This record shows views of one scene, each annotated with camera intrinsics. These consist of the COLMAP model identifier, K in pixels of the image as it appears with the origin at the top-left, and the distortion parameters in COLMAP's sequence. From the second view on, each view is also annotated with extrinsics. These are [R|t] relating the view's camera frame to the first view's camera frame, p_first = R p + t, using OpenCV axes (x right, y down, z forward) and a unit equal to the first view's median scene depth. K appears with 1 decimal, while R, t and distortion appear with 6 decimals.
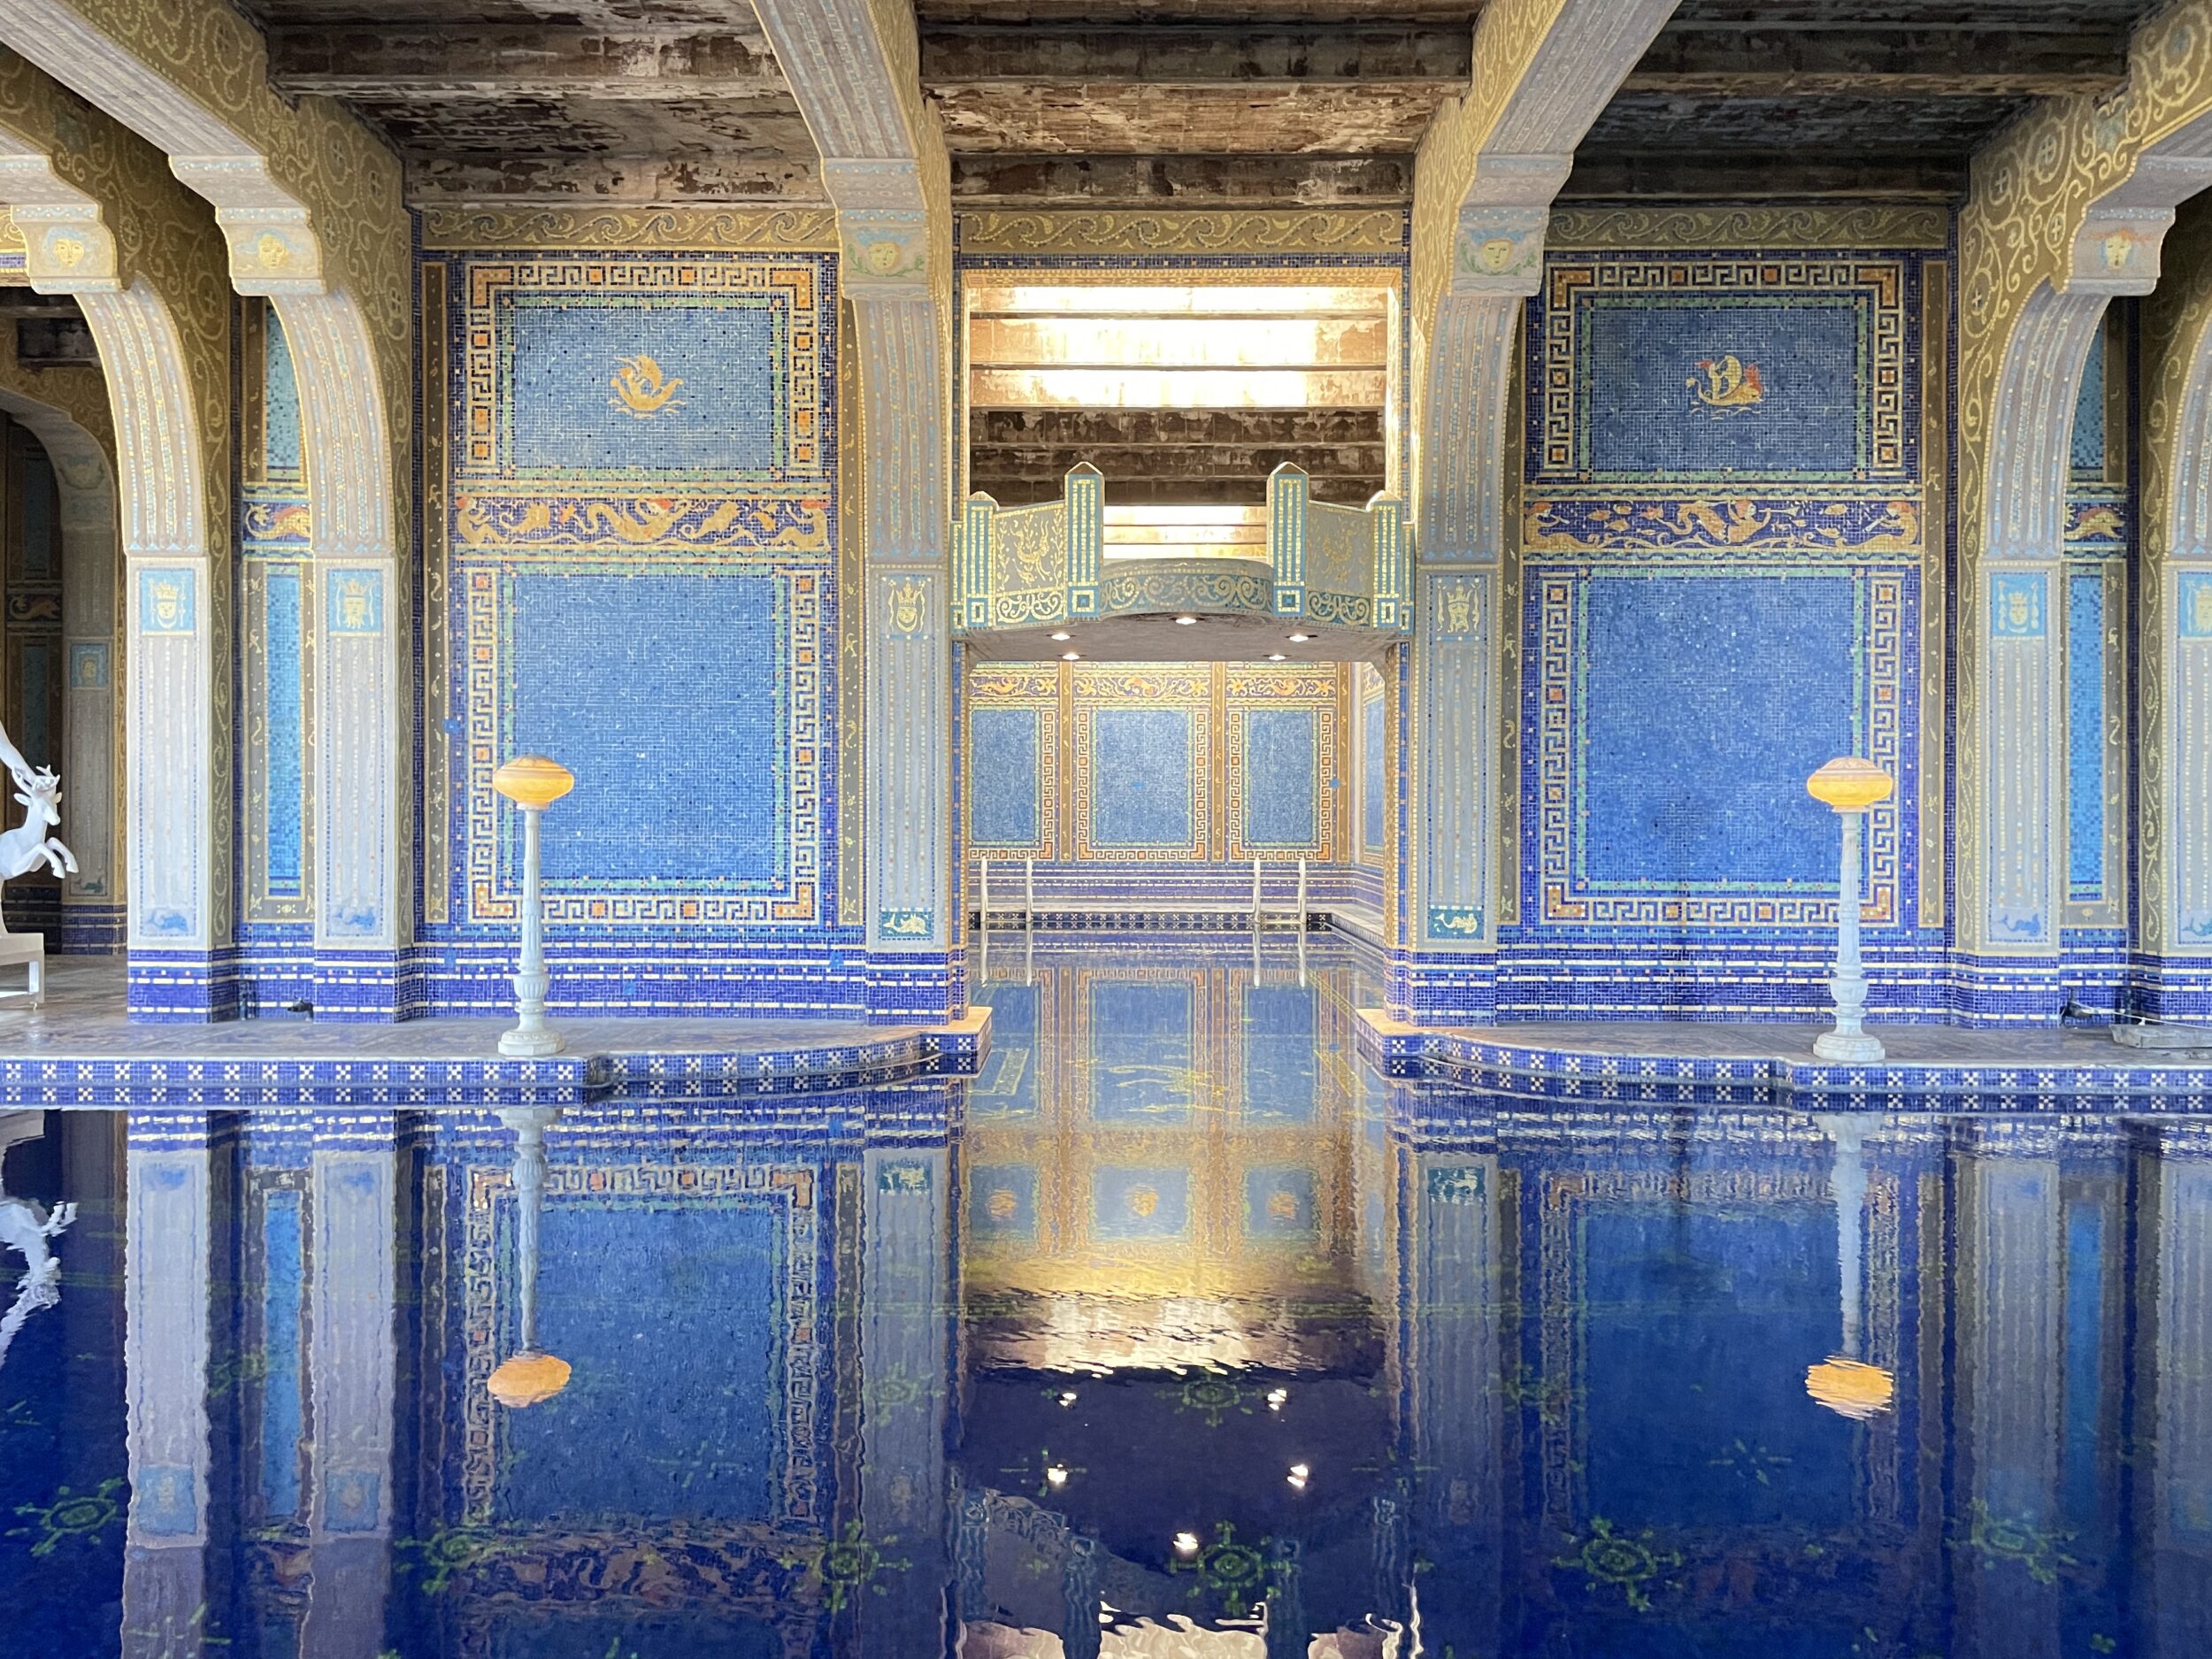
lens RADIAL K [[1673.3, 0, 1108.0], [0, 1673.3, 816.3], [0, 0, 1]] dist [0.091671, -0.123904]
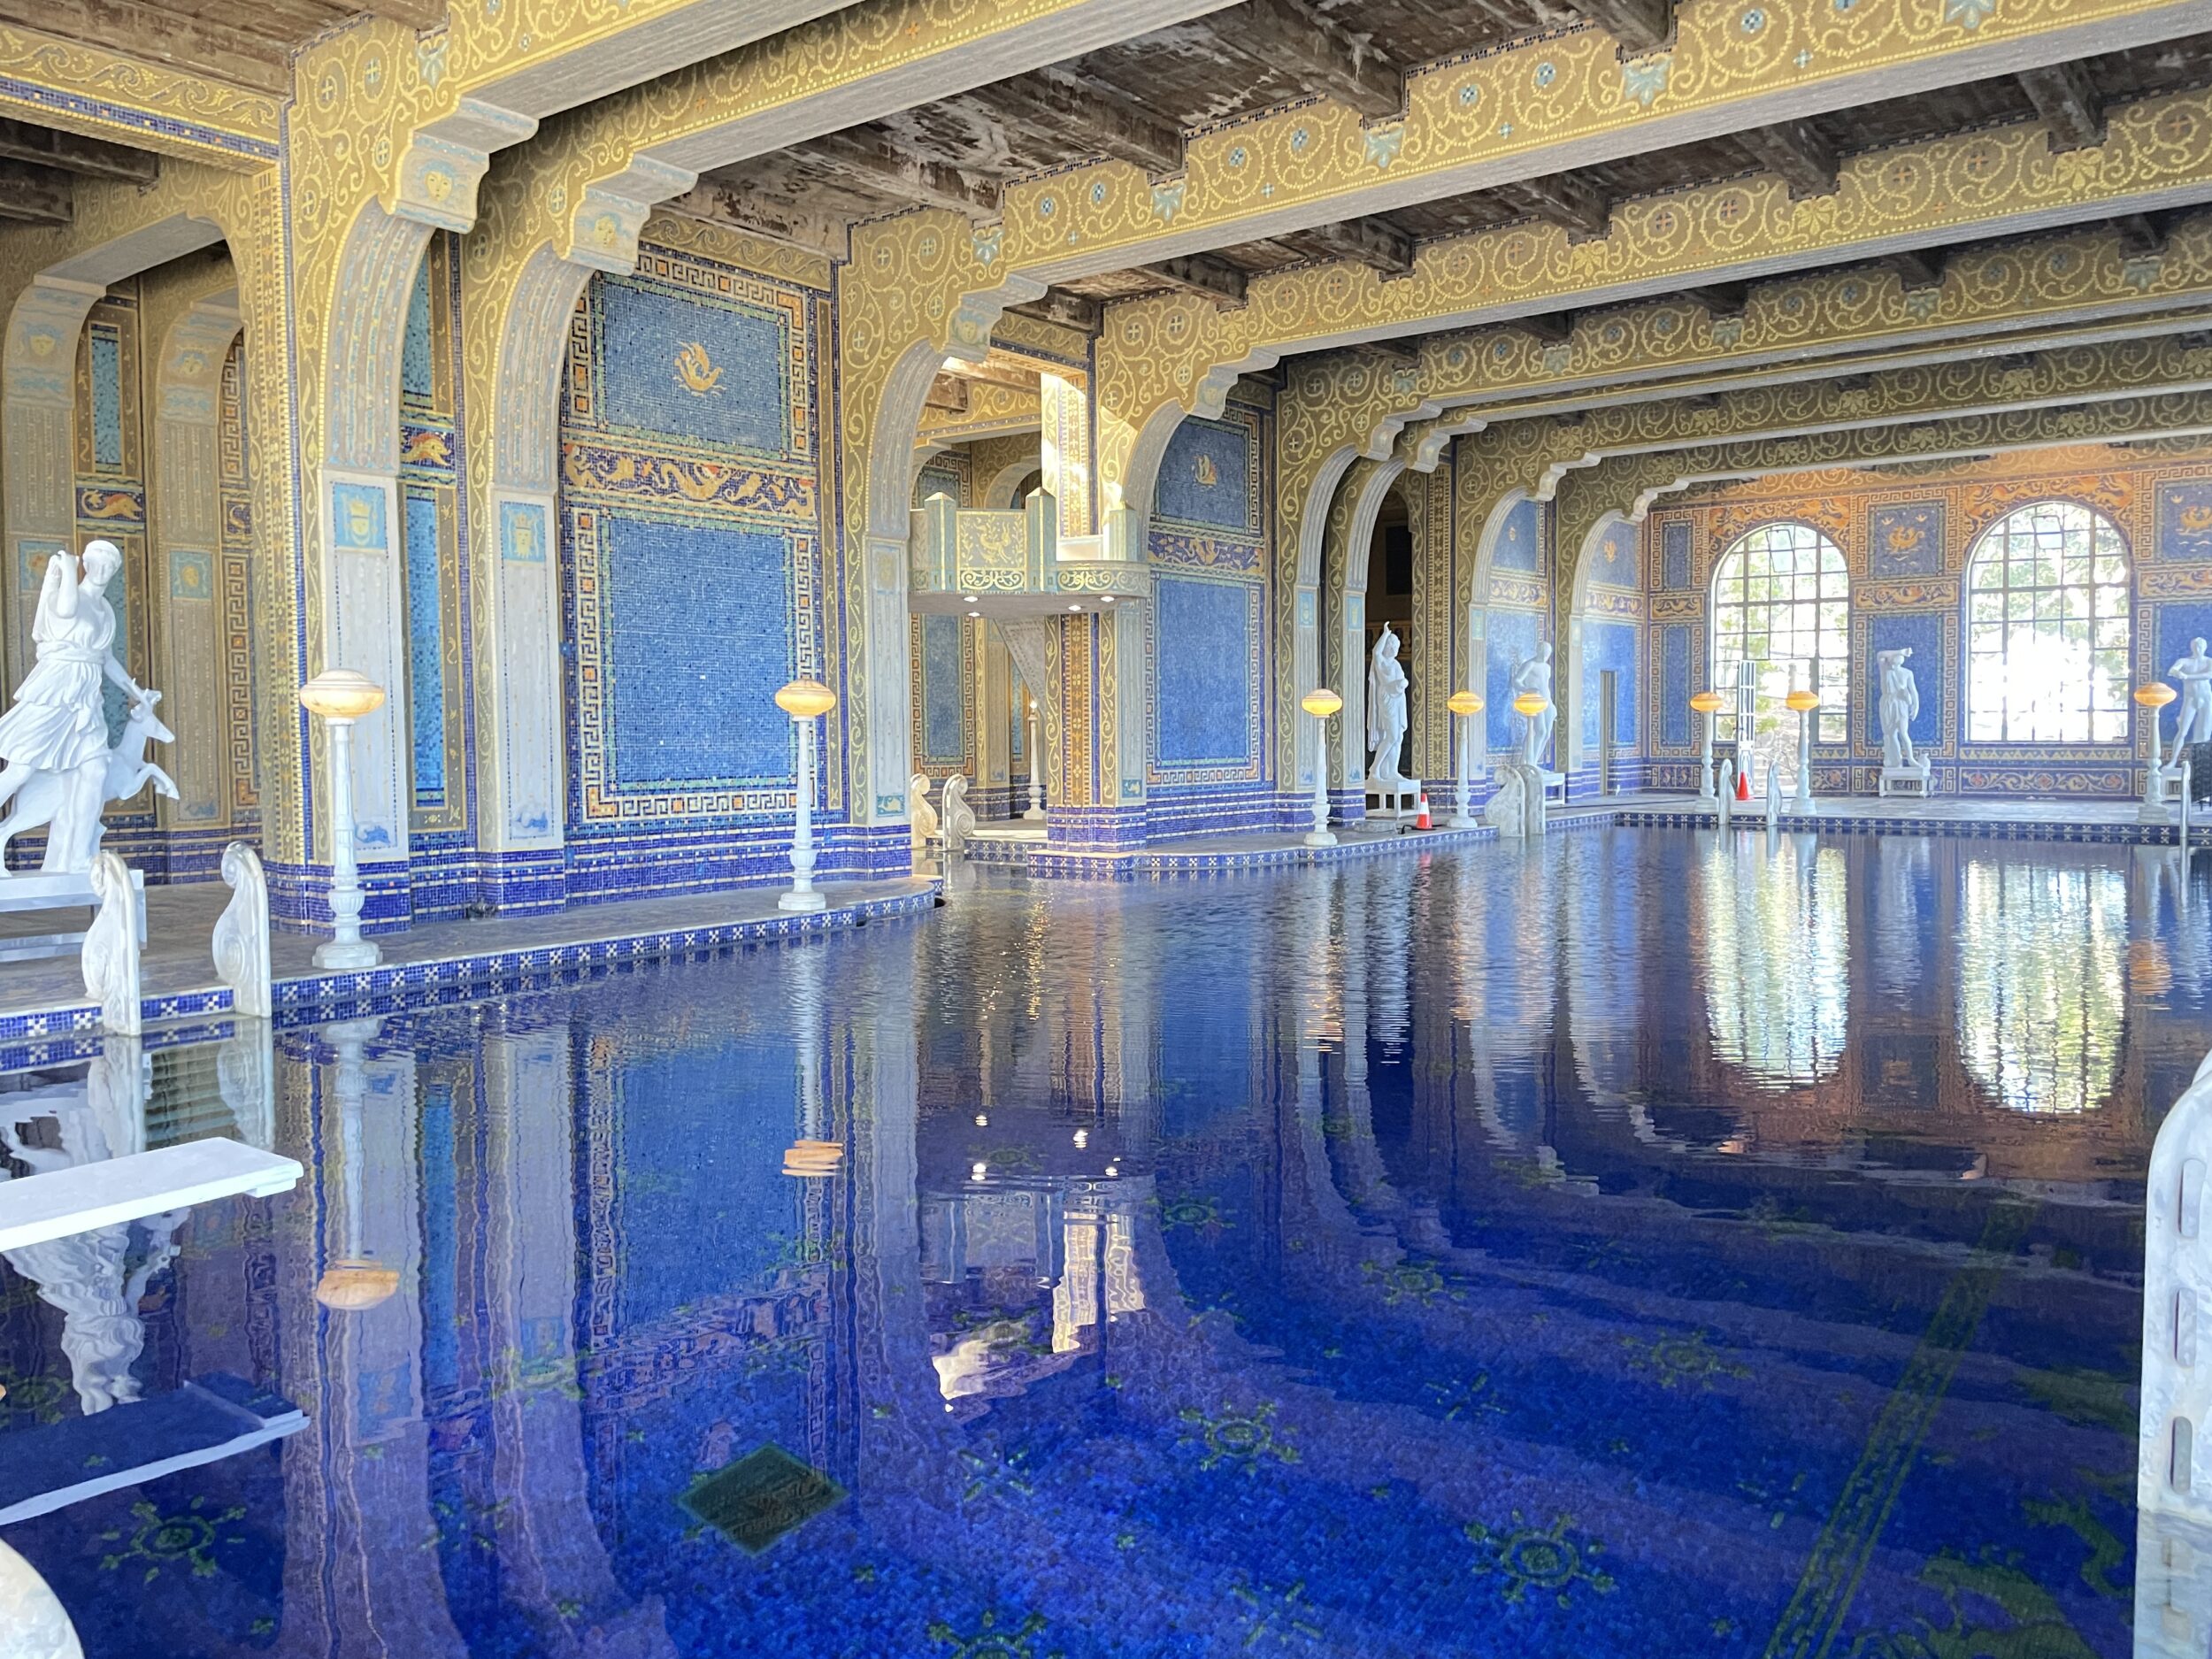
lens RADIAL K [[1657.7, 0, 1102.8], [0, 1657.7, 802.2], [0, 0, 1]] dist [0.089455, -0.112036]
pose [[0.609176, -0.046009, 0.791699, -1.059351], [0.013285, 0.998768, 0.047820, 0.000118], [-0.792923, -0.018613, 0.609037, 0.040755]]
